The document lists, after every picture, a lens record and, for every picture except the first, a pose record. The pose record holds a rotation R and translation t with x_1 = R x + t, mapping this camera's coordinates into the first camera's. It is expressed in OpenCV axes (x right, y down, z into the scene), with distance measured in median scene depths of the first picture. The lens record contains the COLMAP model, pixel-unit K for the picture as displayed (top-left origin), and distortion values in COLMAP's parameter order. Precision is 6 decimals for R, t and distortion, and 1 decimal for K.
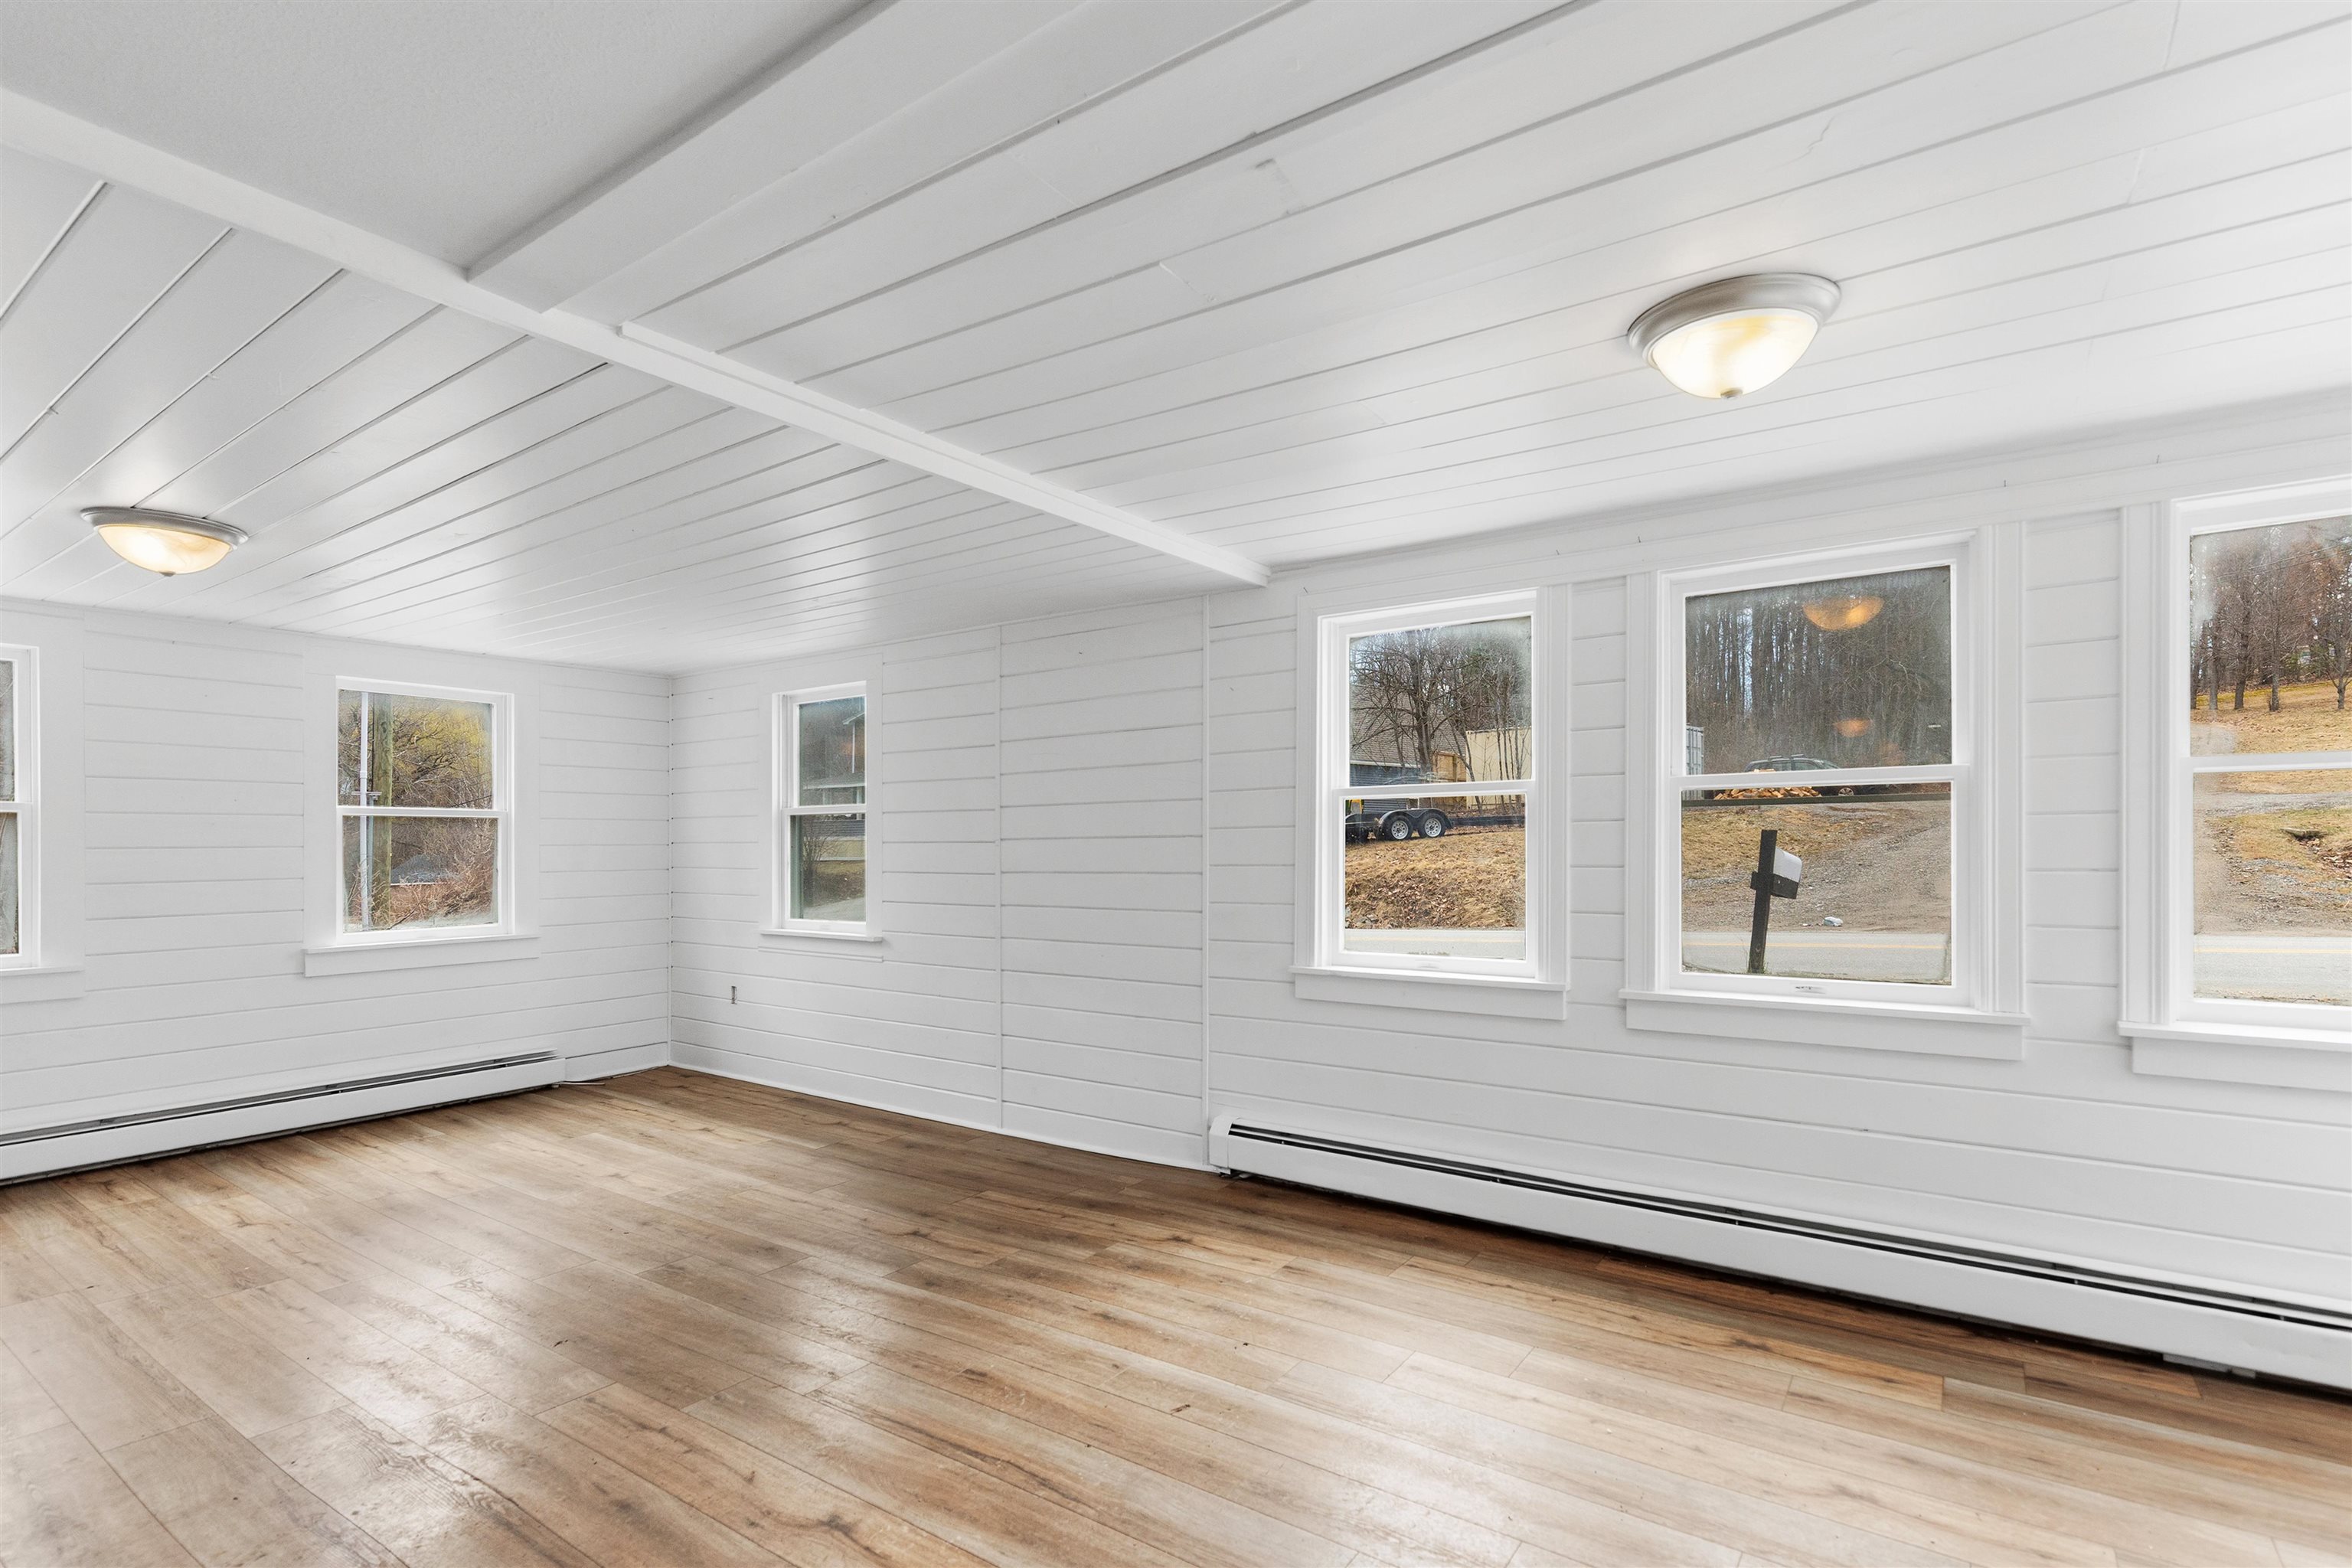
lens RADIAL K [[1083.8, 0, 1164.5], [0, 1083.8, 843.6], [0, 0, 1]] dist [0.009694, -0.000167]
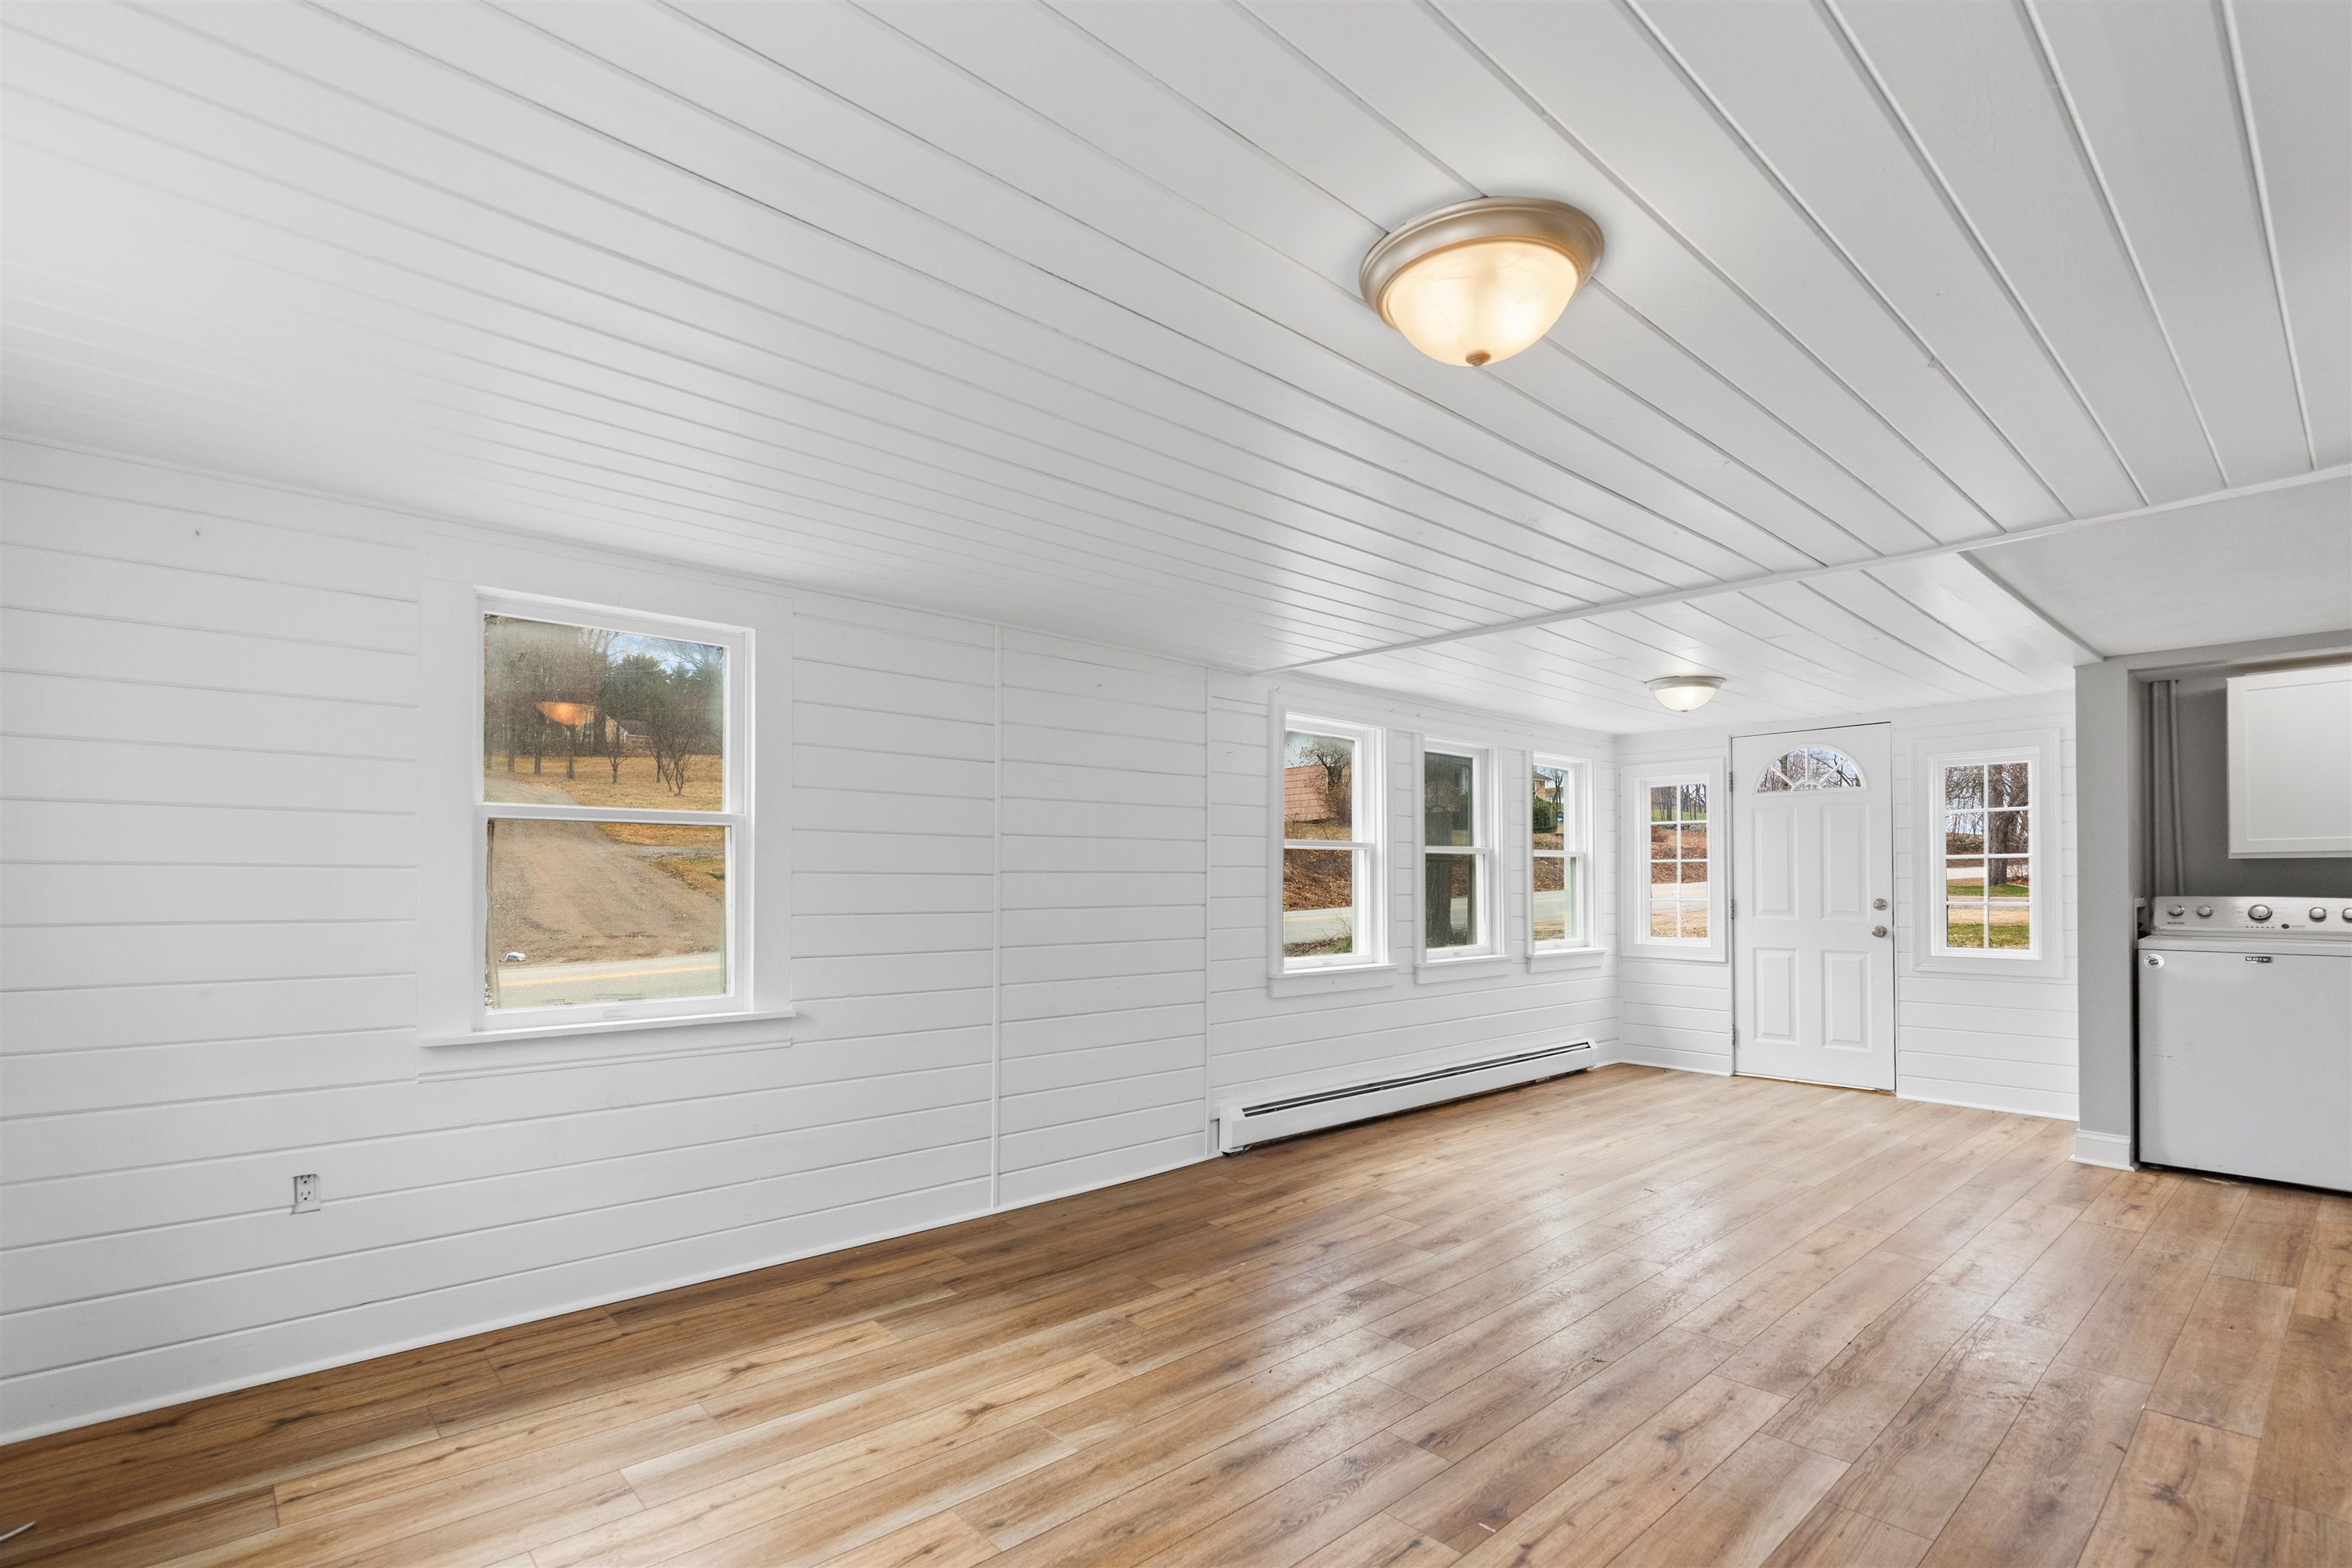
lens RADIAL K [[1055.6, 0, 1181.7], [0, 1055.6, 876.5], [0, 0, 1]] dist [0.008247, -0.000277]
pose [[0.241106, 0.009729, 0.970450, -1.116522], [-0.005779, 0.999946, -0.008589, 0.006860], [-0.970482, -0.003538, 0.241149, 0.781977]]
